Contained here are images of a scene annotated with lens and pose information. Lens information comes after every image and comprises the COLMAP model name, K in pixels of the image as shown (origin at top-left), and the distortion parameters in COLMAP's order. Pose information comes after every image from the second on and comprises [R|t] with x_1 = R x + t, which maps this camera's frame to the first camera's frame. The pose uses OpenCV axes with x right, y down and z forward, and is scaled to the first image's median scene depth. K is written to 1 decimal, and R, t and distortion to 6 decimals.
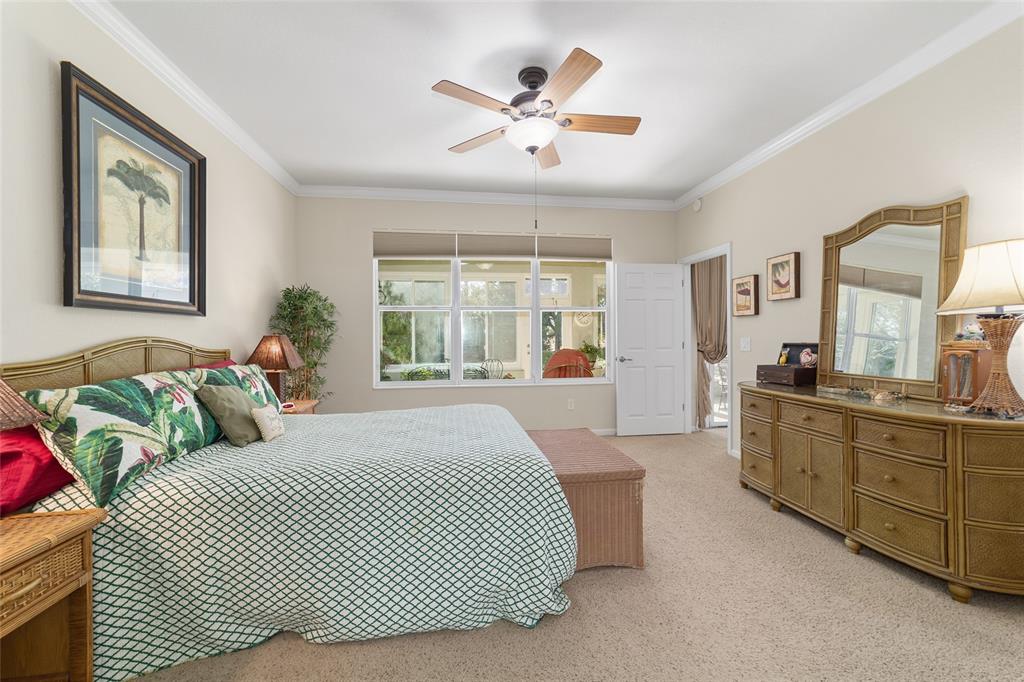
lens RADIAL K [[397.5, 0, 511.0], [0, 397.5, 341.1], [0, 0, 1]] dist [-0.019693, 0.011310]
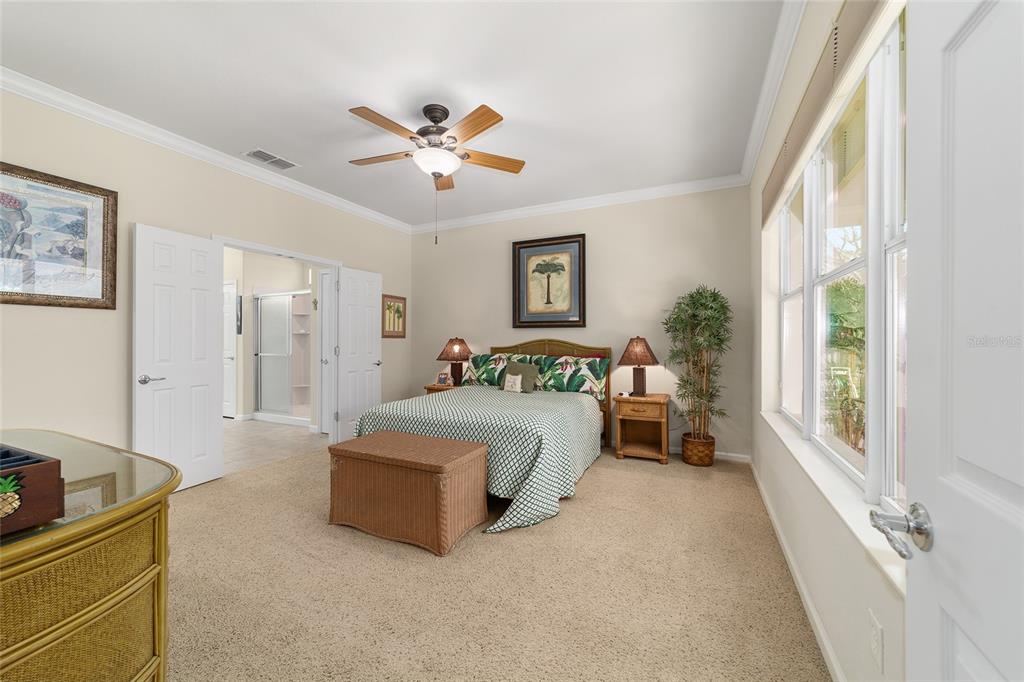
lens RADIAL K [[397.5, 0, 511.0], [0, 397.5, 341.1], [0, 0, 1]] dist [-0.019693, 0.011310]
pose [[-0.557246, 0.009086, -0.830298, 0.955649], [-0.004796, 0.999888, 0.014160, -0.028225], [0.830334, 0.011873, -0.557140, 1.959535]]
